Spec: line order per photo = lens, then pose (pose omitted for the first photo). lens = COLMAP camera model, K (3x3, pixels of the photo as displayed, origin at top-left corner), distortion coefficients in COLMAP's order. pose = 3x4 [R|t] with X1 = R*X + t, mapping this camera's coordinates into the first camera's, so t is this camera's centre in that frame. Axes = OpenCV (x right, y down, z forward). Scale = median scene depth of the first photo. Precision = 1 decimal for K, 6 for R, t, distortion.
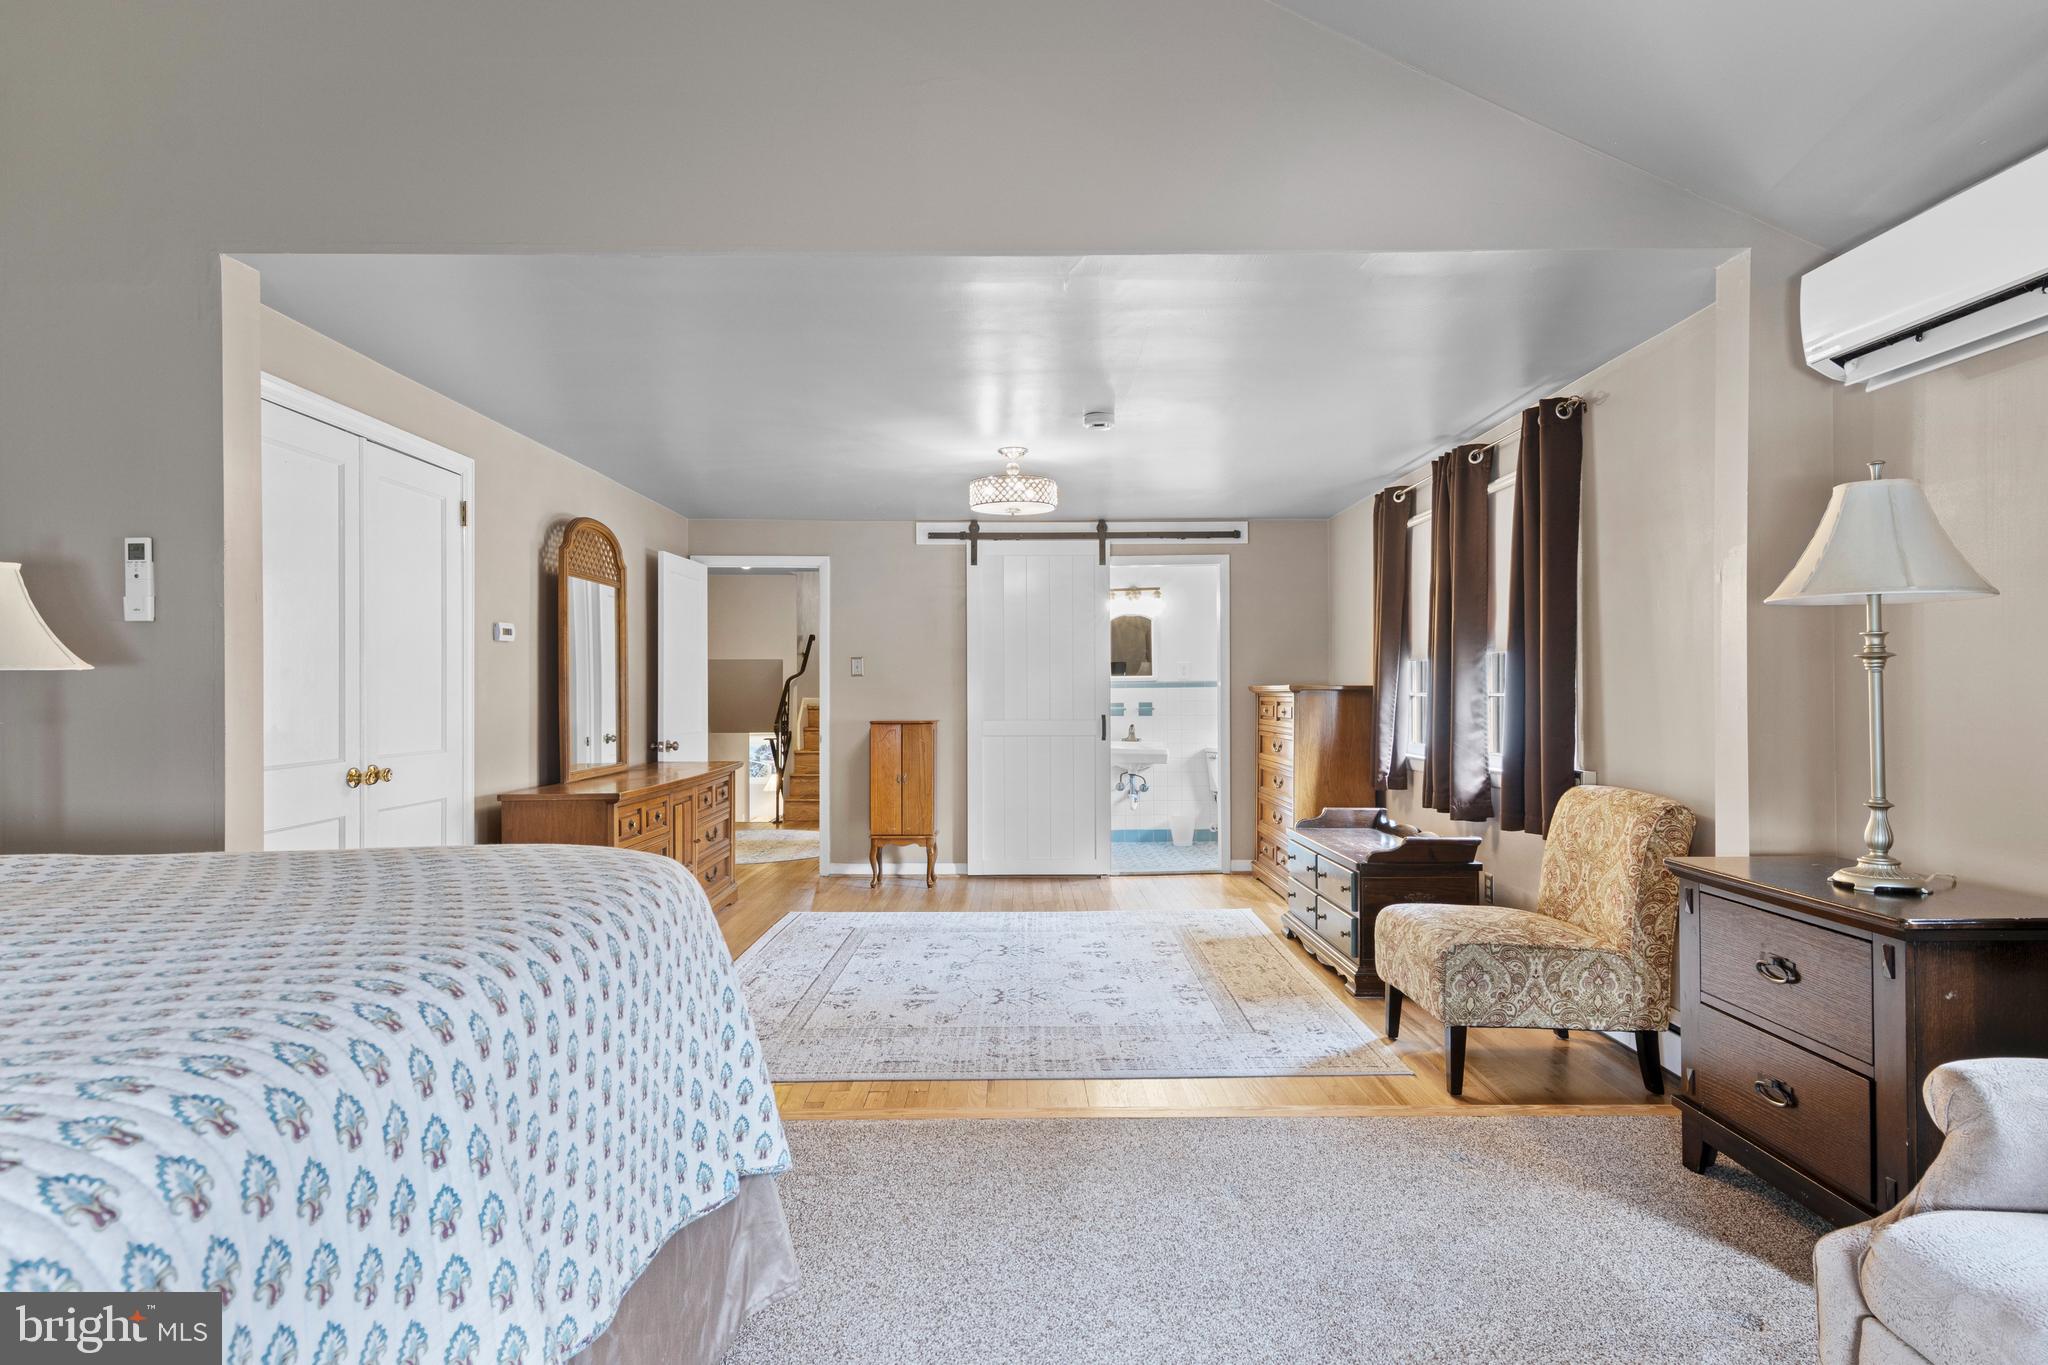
lens RADIAL K [[1059.7, 0, 1023.8], [0, 1059.7, 689.2], [0, 0, 1]] dist [0.013493, -0.002011]
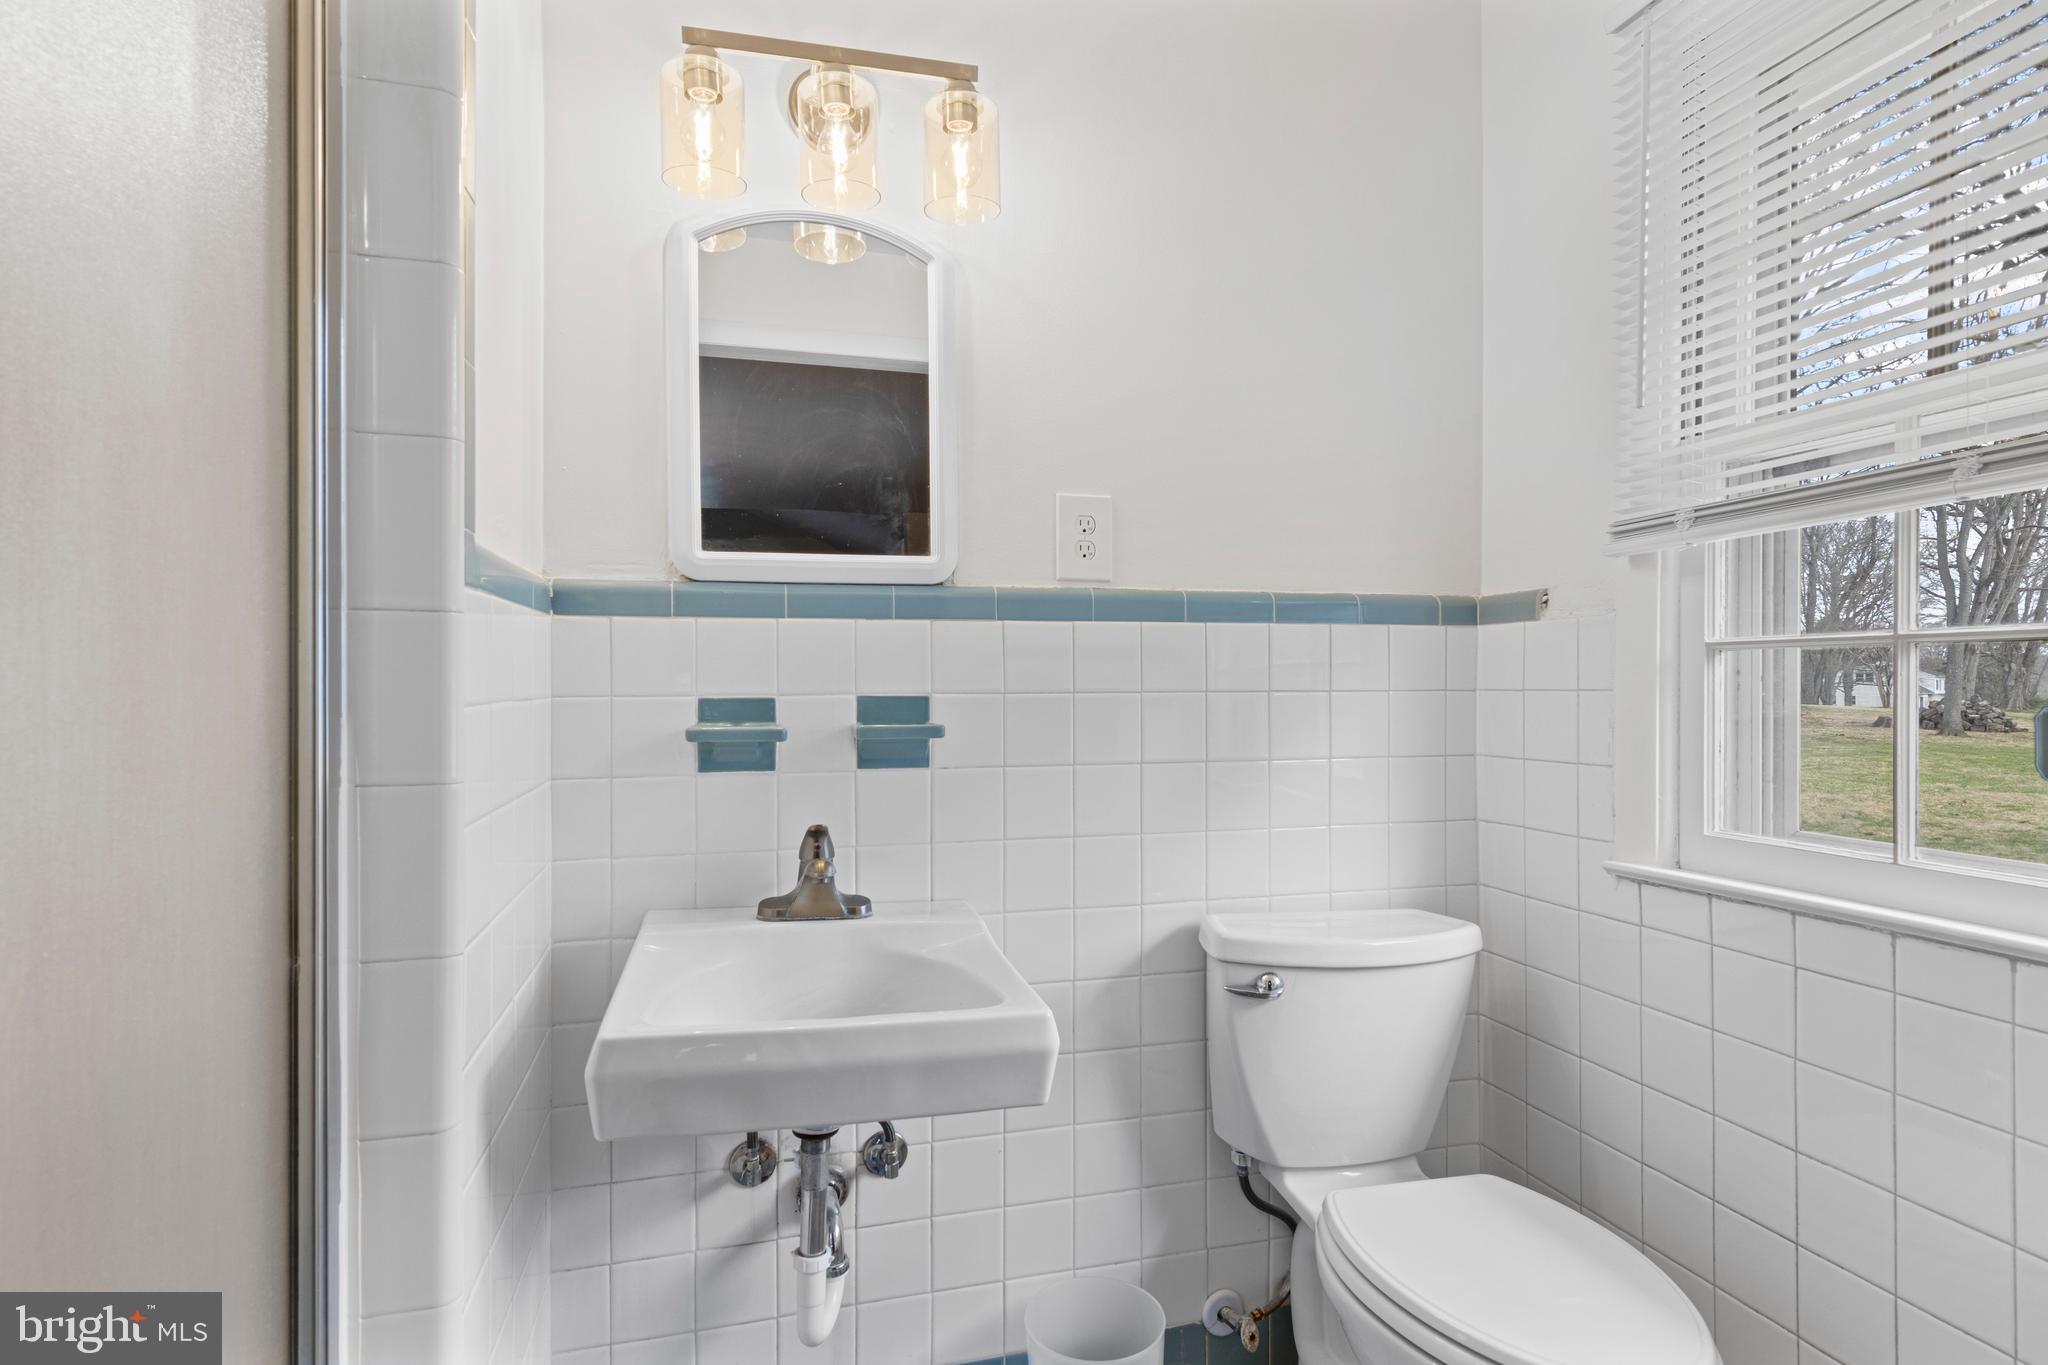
lens RADIAL K [[1059.7, 0, 1021.8], [0, 1059.7, 679.8], [0, 0, 1]] dist [0.013493, -0.002011]
pose [[0.968163, 0.005300, 0.250266, 0.090158], [-0.006921, 0.999960, 0.005598, 0.008479], [-0.250226, -0.007152, 0.968161, 0.814867]]
